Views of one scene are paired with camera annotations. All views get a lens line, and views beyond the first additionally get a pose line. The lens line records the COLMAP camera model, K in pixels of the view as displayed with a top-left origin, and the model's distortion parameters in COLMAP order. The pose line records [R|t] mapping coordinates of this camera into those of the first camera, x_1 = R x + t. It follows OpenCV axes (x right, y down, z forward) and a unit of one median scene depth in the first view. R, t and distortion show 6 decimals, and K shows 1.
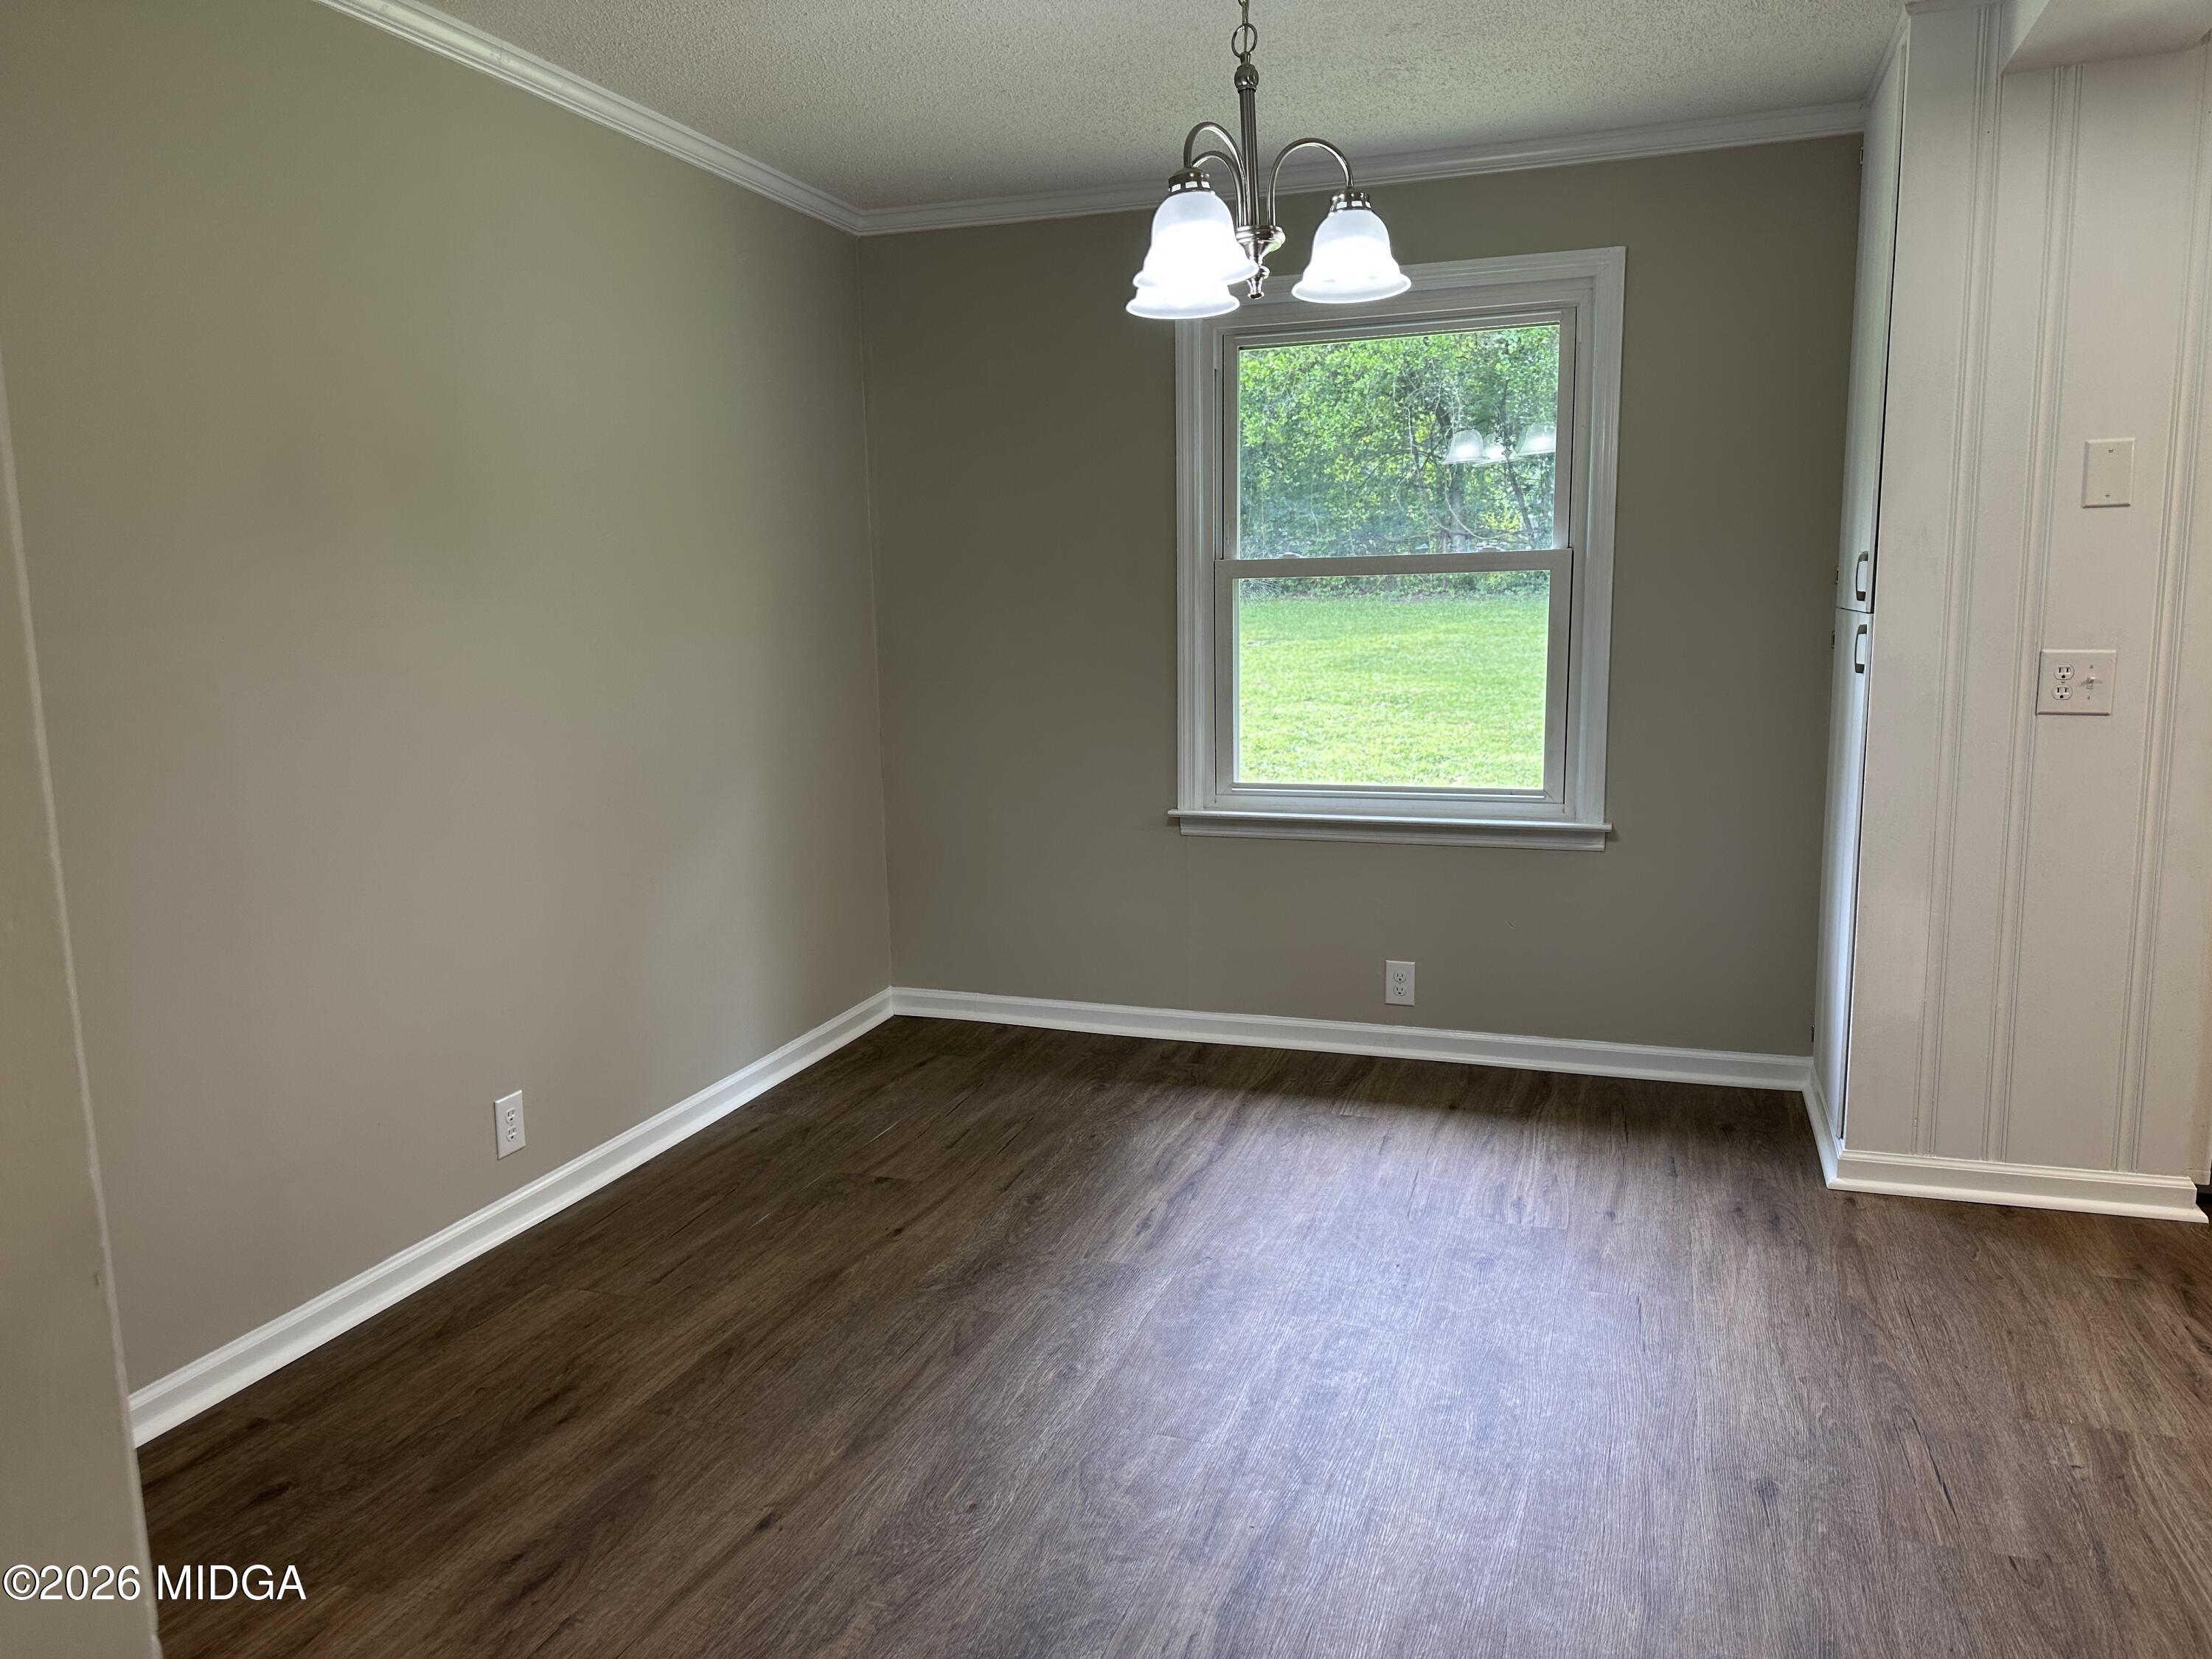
lens RADIAL K [[1551.1, 0, 1106.0], [0, 1551.1, 829.5], [0, 0, 1]] dist [-0.002220, -0.001670]
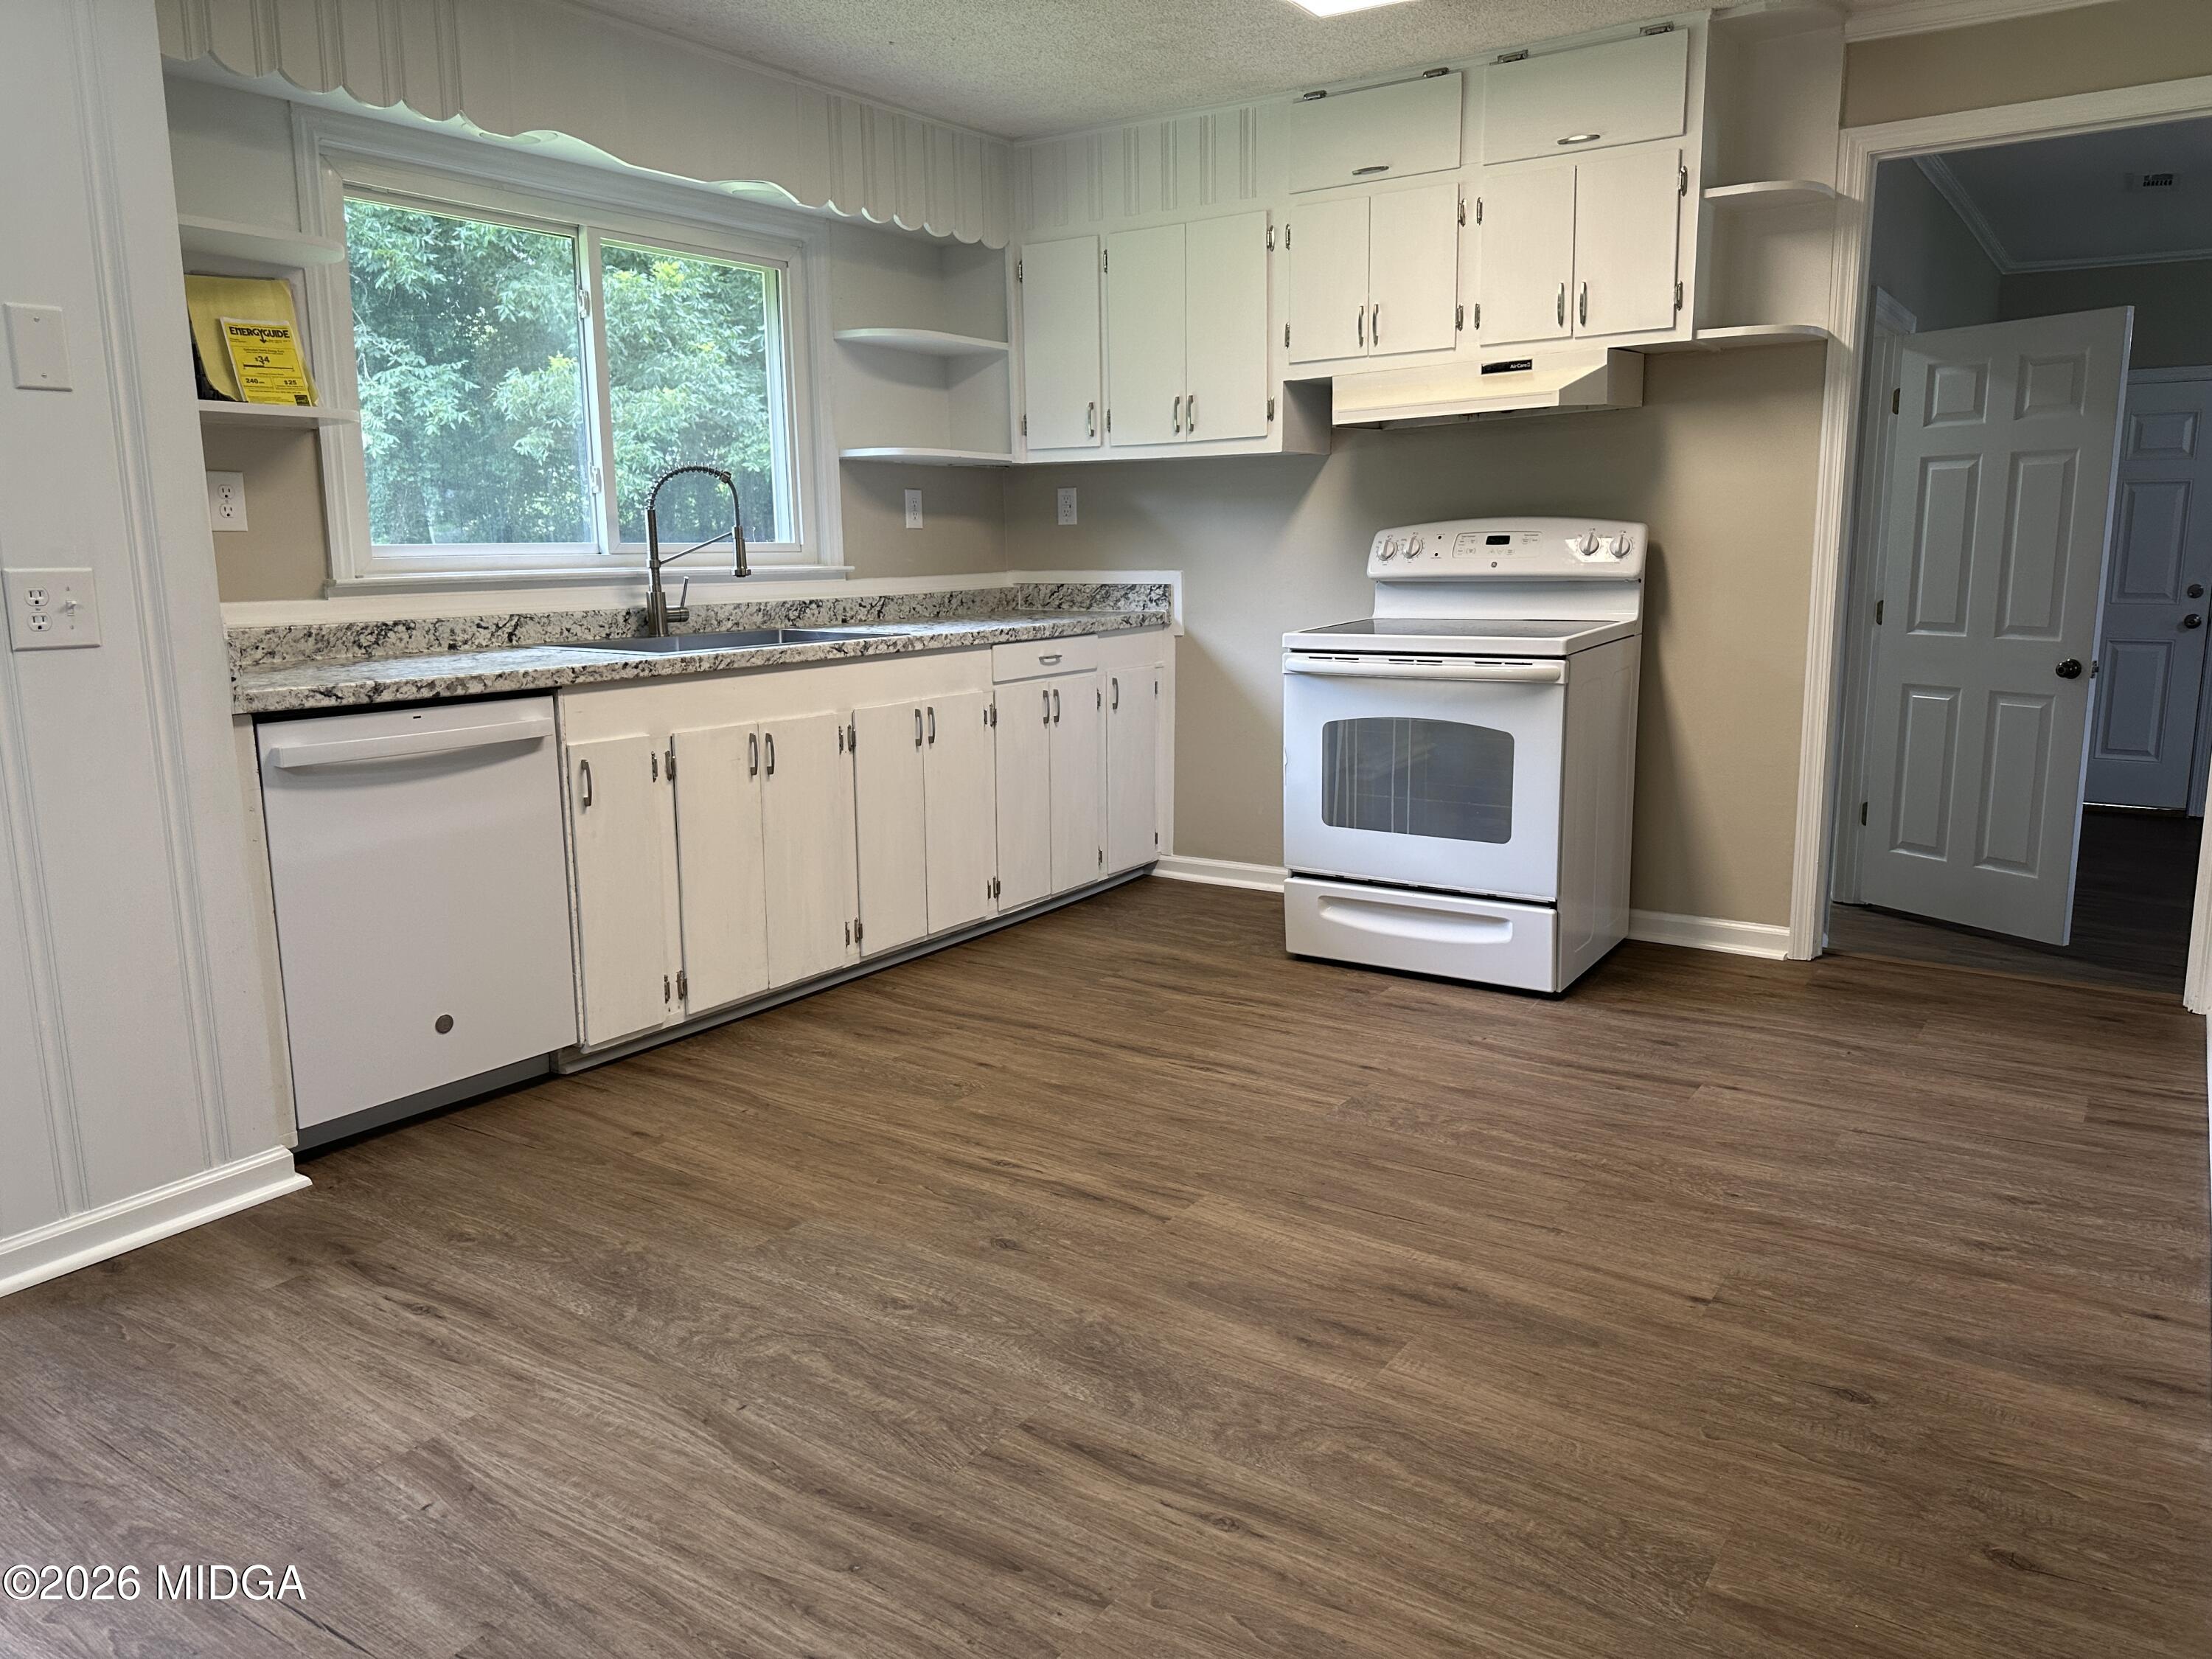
lens RADIAL K [[1538.1, 0, 1079.4], [0, 1538.1, 844.4], [0, 0, 1]] dist [0.085347, -0.102111]
pose [[0.260739, -0.173107, 0.949763, -0.032850], [0.141809, 0.979989, 0.139685, -0.015331], [-0.954937, 0.098264, 0.280069, 0.314703]]
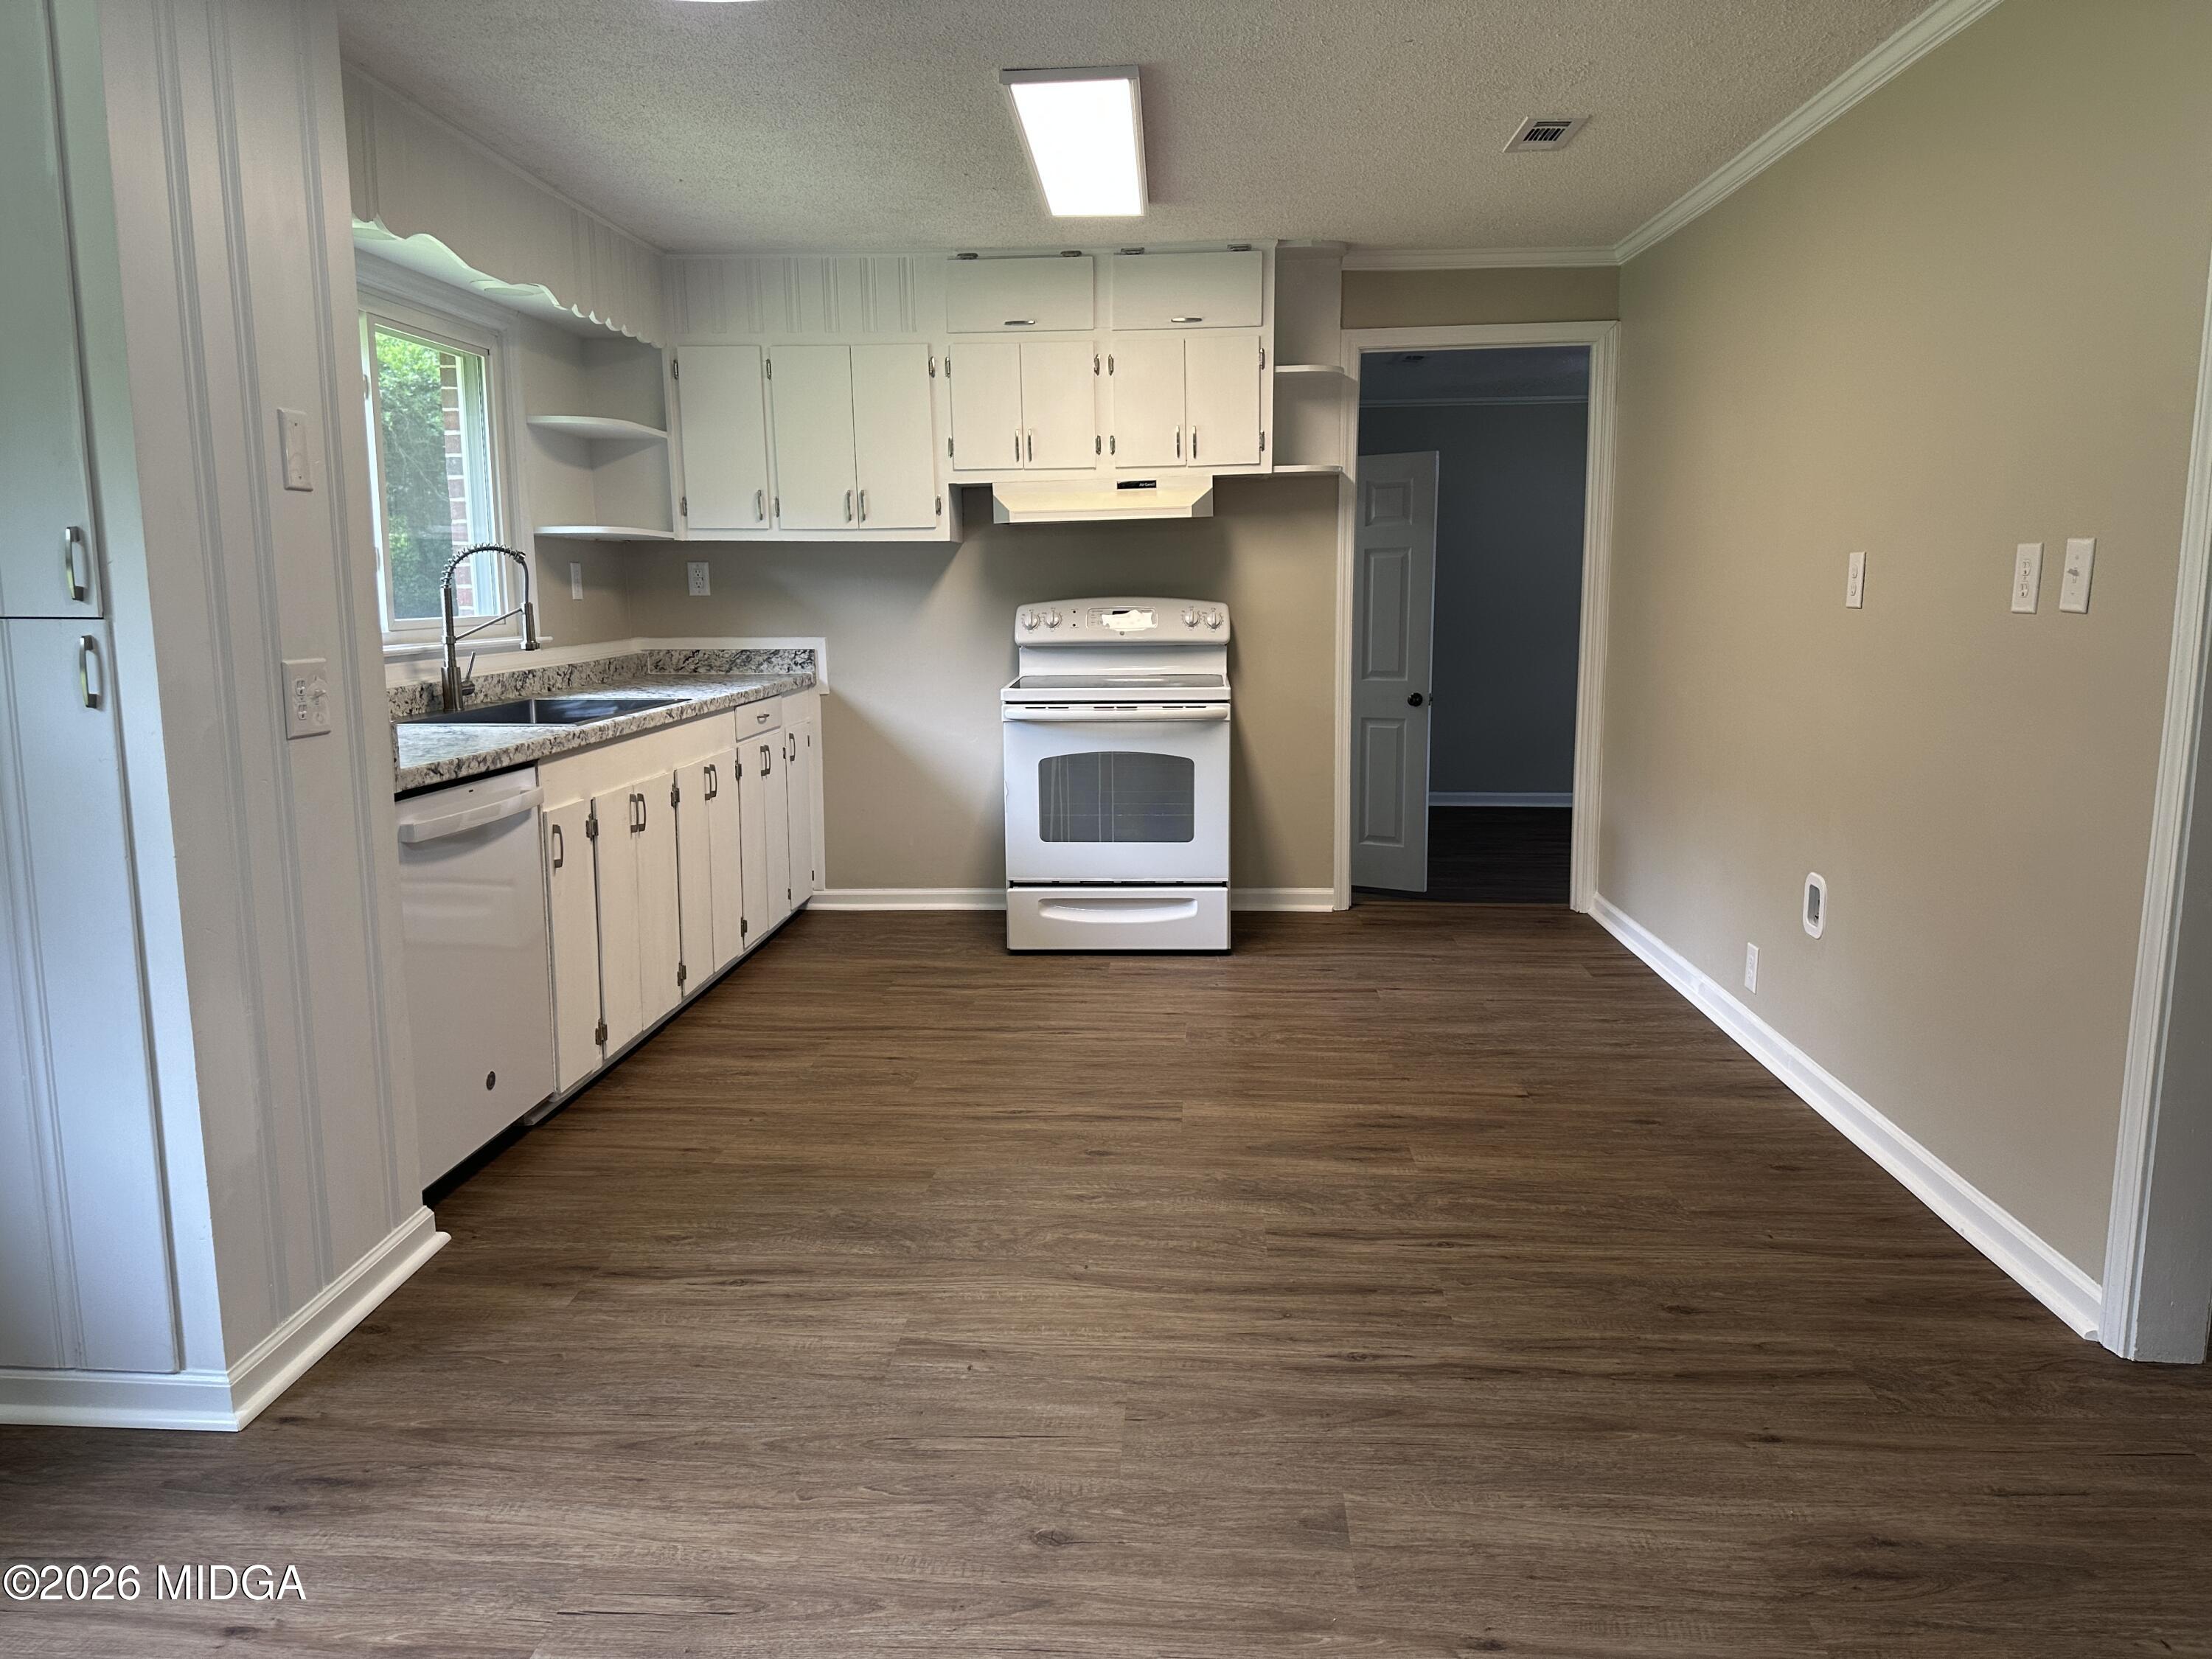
lens RADIAL K [[1535.2, 0, 1106.0], [0, 1535.2, 829.5], [0, 0, 1]] dist [0.156507, -0.183146]
pose [[-0.268715, -0.130729, 0.954307, -0.362334], [0.148837, 0.973213, 0.175228, -0.127617], [-0.951651, 0.189122, -0.242059, 0.925207]]
